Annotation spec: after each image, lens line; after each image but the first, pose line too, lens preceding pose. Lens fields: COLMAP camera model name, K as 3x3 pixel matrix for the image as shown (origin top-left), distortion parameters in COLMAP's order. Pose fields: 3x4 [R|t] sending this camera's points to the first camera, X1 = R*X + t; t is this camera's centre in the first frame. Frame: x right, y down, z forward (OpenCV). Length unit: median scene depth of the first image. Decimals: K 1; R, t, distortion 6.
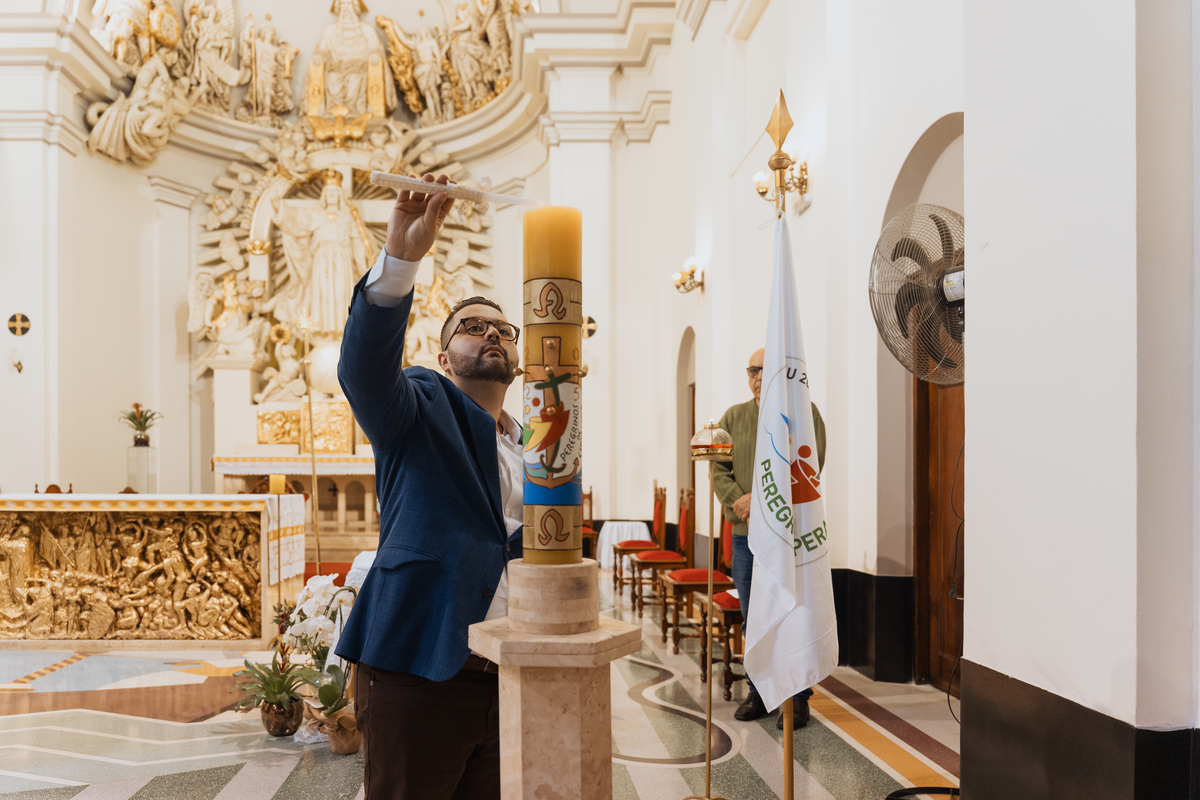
lens RADIAL K [[824.4, 0, 568.7], [0, 824.4, 482.2], [0, 0, 1]] dist [-0.000039, -0.004340]
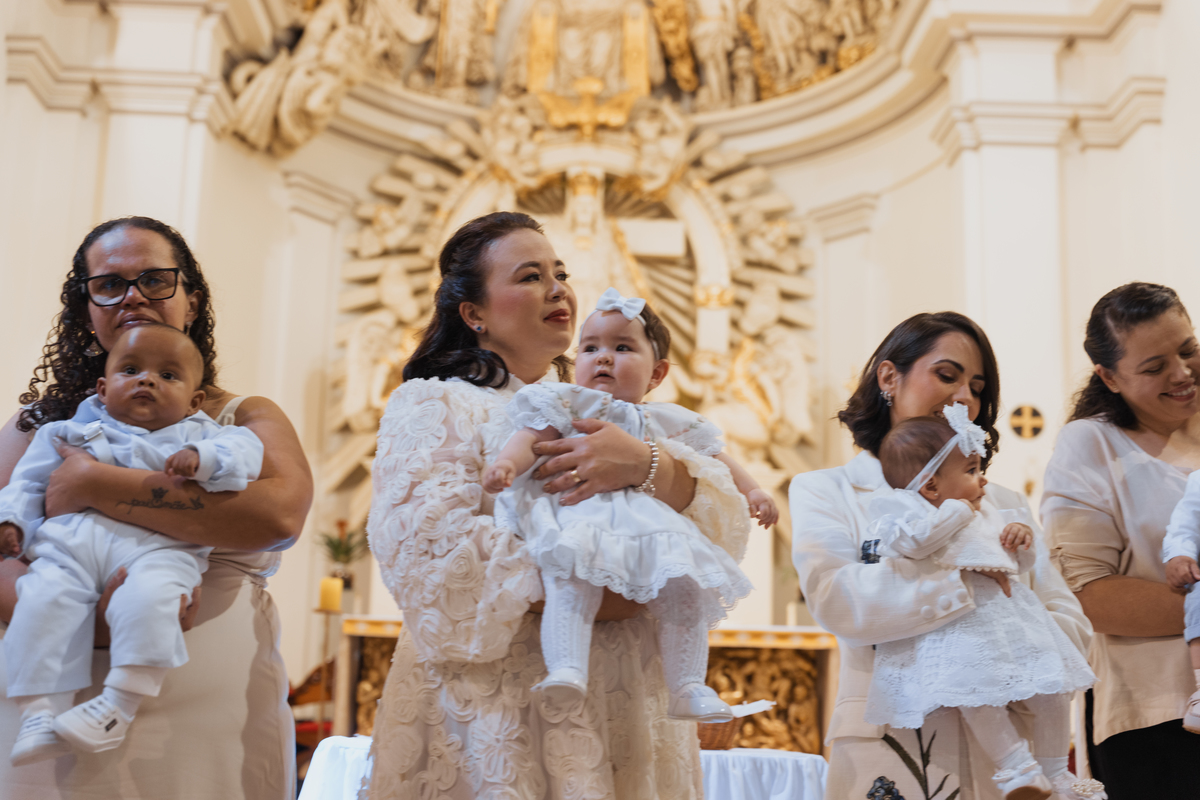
lens RADIAL K [[1607.6, 0, 606.1], [0, 1607.6, 415.4], [0, 0, 1]] dist [0.068337, 0.000000]
pose [[0.999381, 0.028932, 0.020008, -0.283297], [-0.024125, 0.977677, -0.208723, 0.062481], [-0.025600, 0.208112, 0.977770, -0.175218]]
